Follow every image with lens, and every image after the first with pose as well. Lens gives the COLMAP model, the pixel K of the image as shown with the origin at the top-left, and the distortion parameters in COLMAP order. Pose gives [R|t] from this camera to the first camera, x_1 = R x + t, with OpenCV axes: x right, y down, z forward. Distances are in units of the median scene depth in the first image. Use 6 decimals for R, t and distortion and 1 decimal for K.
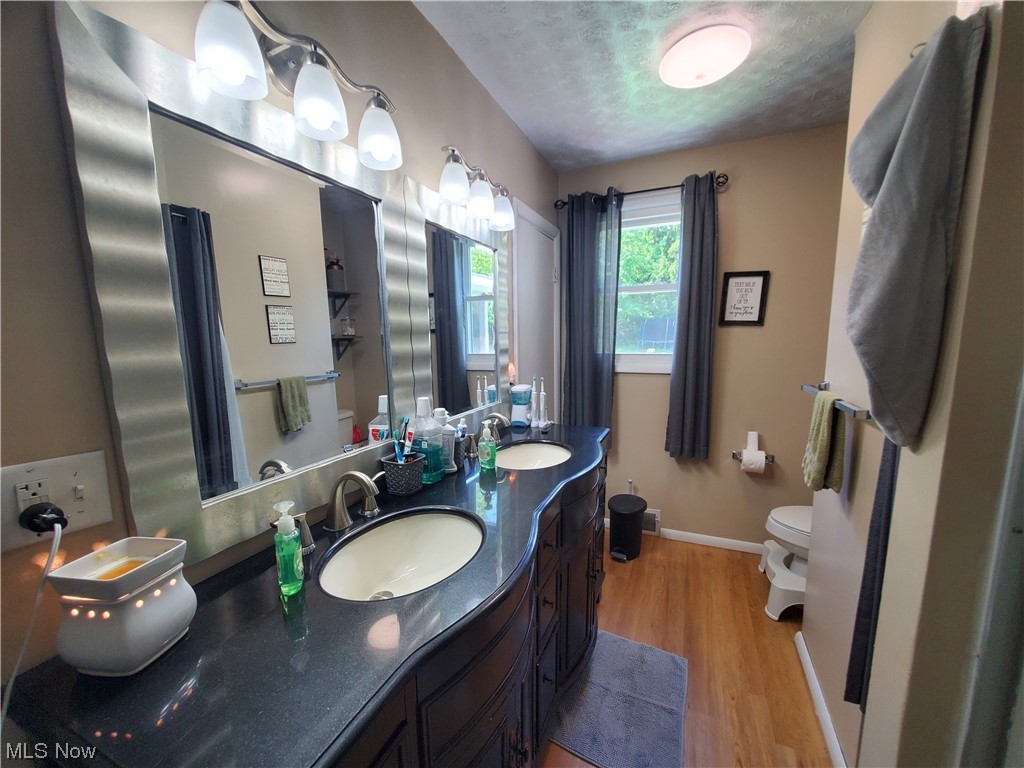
lens RADIAL K [[404.0, 0, 513.3], [0, 404.0, 399.7], [0, 0, 1]] dist [0.003187, -0.003536]
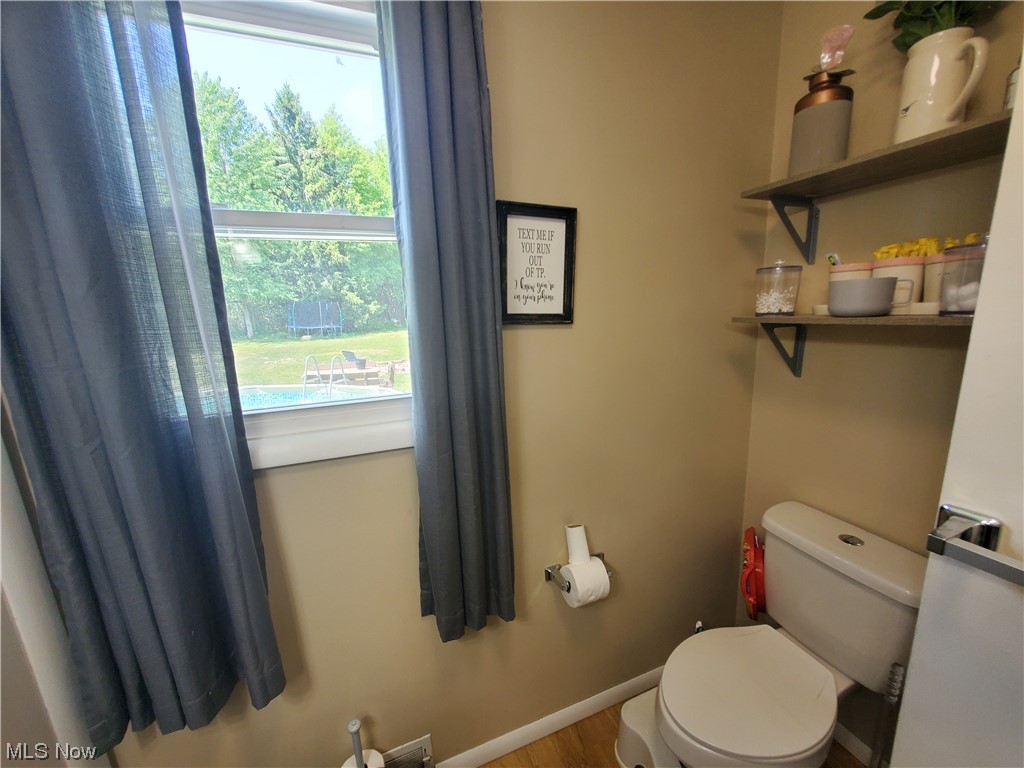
lens RADIAL K [[404.0, 0, 513.3], [0, 404.0, 399.7], [0, 0, 1]] dist [0.003187, -0.003536]
pose [[0.697180, -0.166607, 0.697268, 0.233926], [0.138496, 0.985599, 0.097022, -0.169703], [-0.703391, 0.028927, 0.710215, 0.799375]]
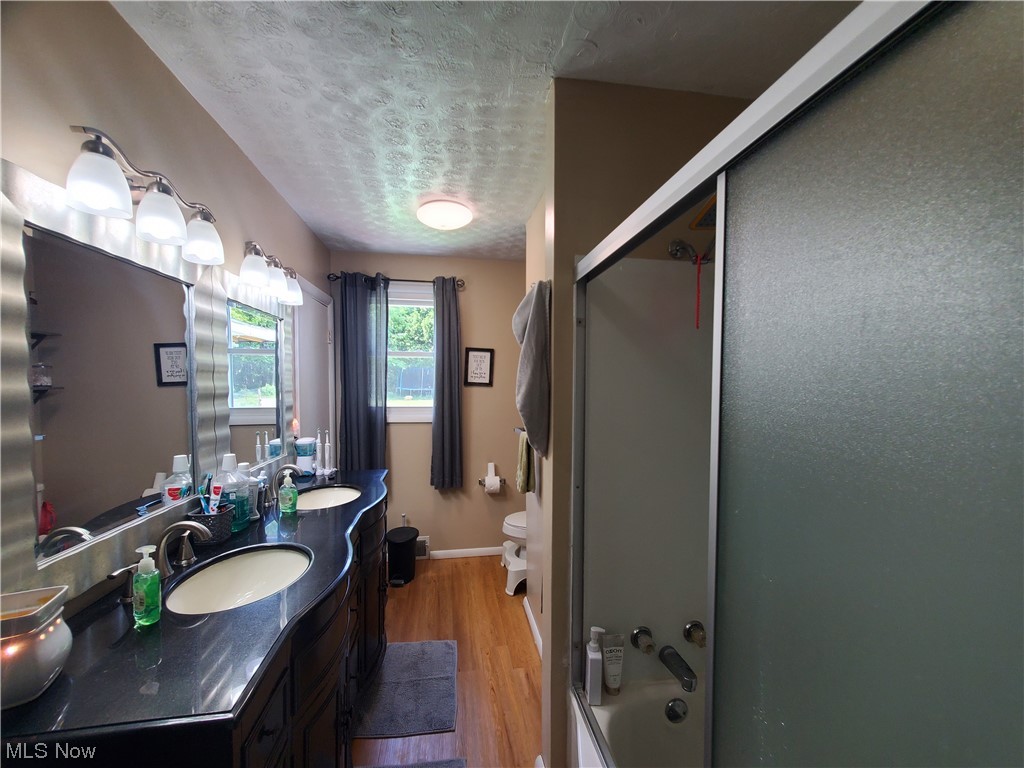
lens RADIAL K [[404.0, 0, 513.3], [0, 404.0, 399.7], [0, 0, 1]] dist [0.003187, -0.003536]
pose [[0.835687, -0.003873, 0.549192, -0.112069], [0.066691, 0.993291, -0.094477, 0.001755], [-0.545141, 0.115580, 0.830339, -0.238168]]
